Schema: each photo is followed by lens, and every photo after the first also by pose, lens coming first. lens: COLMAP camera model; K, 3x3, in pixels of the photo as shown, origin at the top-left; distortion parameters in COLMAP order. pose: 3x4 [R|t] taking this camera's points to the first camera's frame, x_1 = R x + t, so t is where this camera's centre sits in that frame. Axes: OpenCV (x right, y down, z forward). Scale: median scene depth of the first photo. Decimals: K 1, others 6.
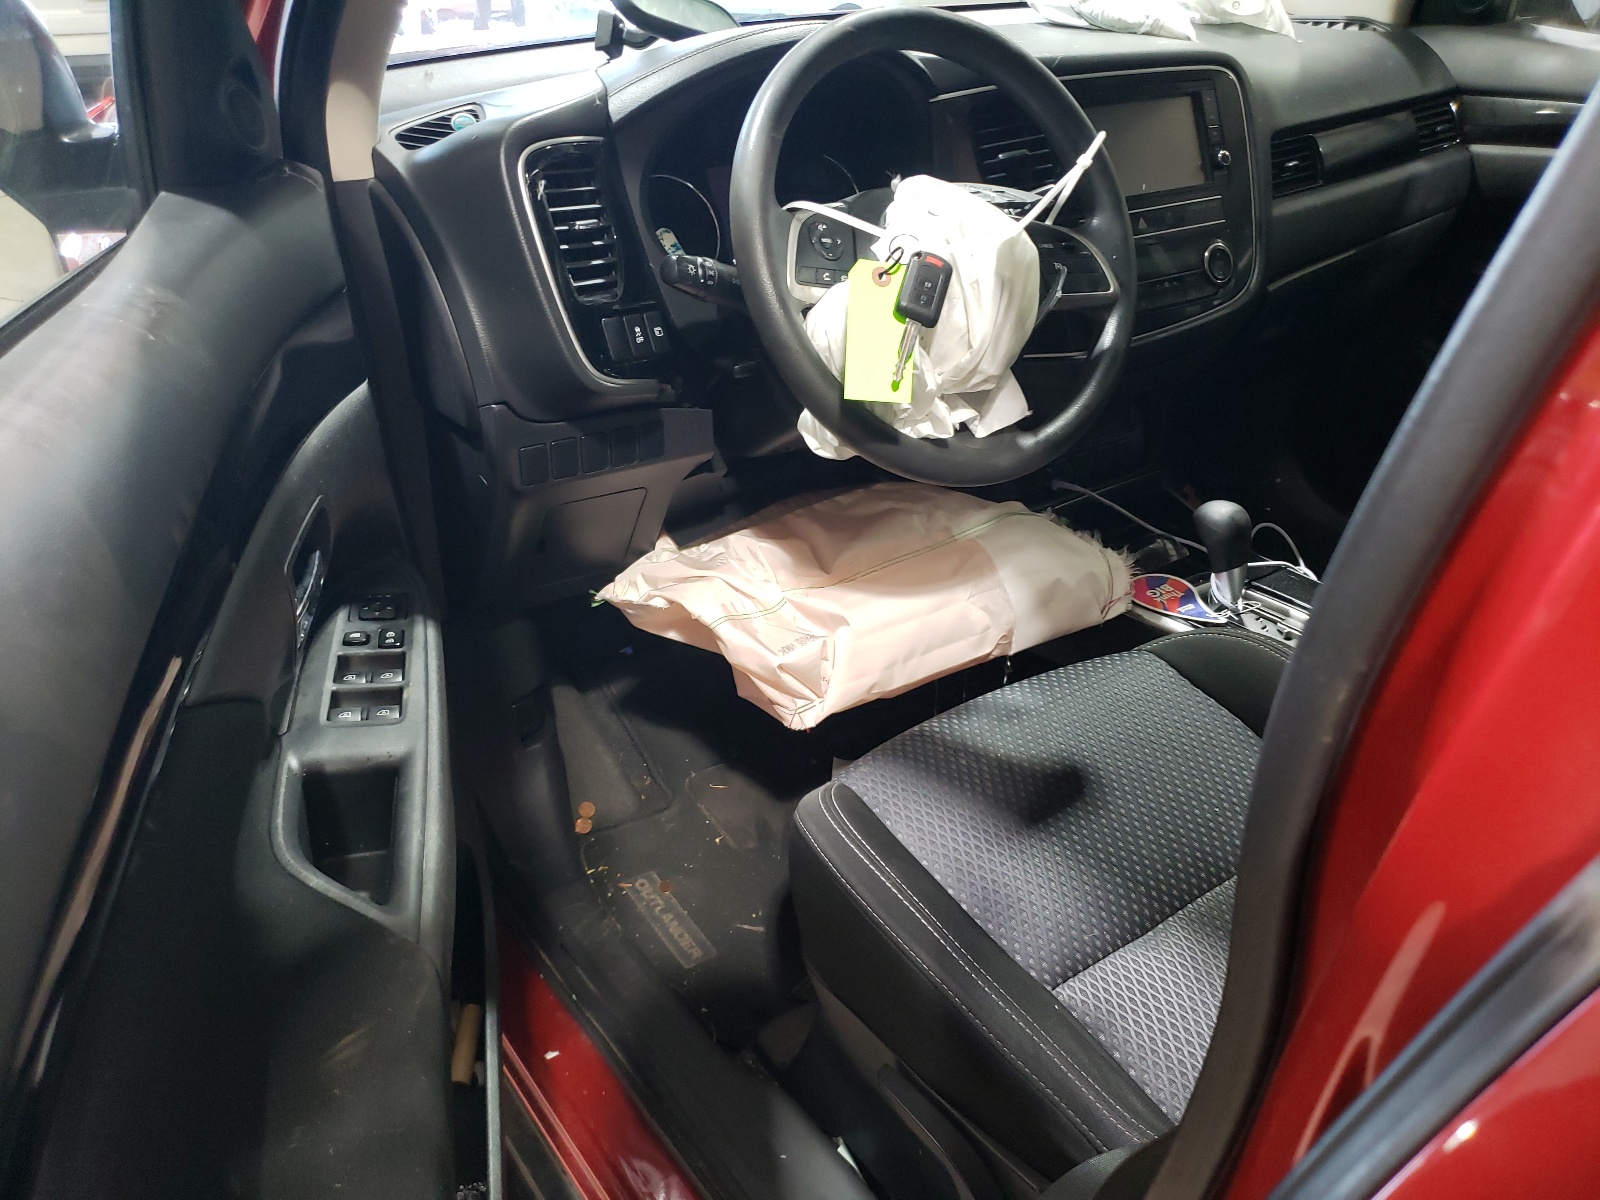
lens RADIAL K [[1216.5, 0, 799.2], [0, 1216.5, 599.3], [0, 0, 1]] dist [0.005950, 0.007166]
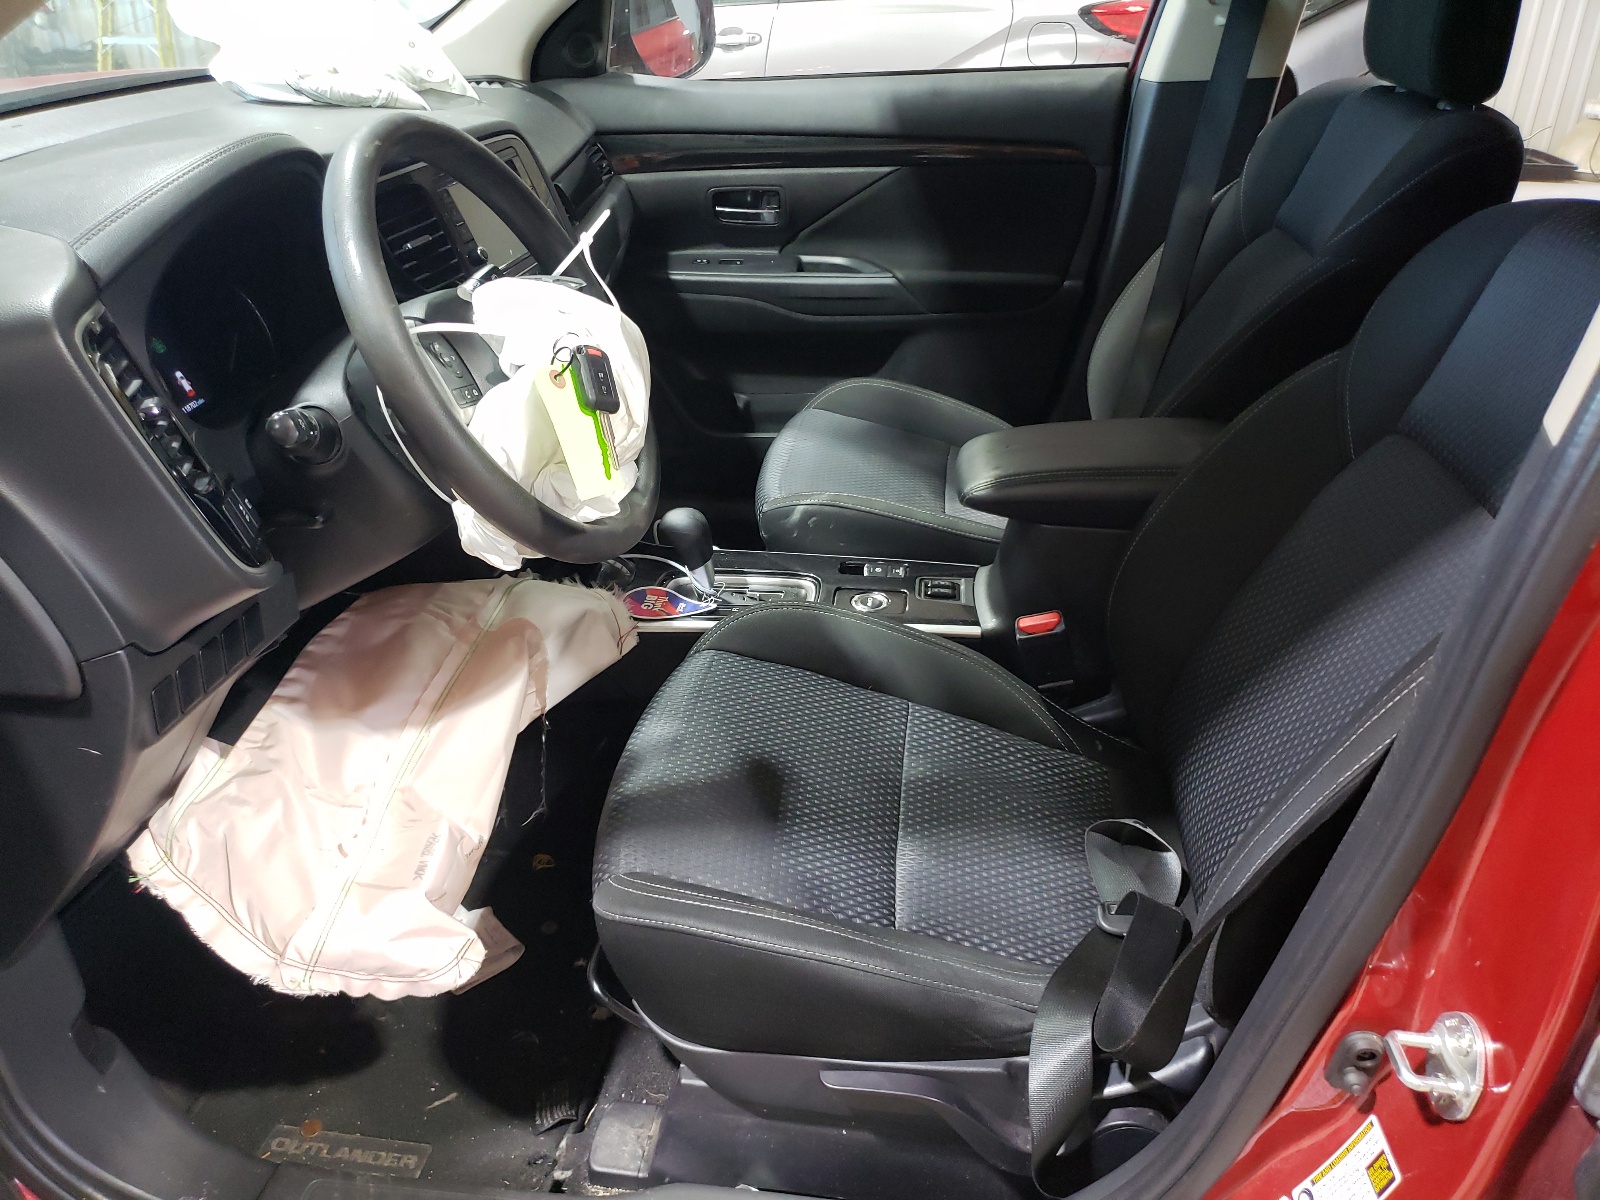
lens RADIAL K [[1216.5, 0, 798.8], [0, 1216.5, 601.0], [0, 0, 1]] dist [0.005950, 0.007166]
pose [[0.674027, -0.343435, 0.654018, -0.309504], [0.356933, 0.926558, 0.118696, -0.084272], [-0.646750, 0.153436, 0.747109, 0.084836]]
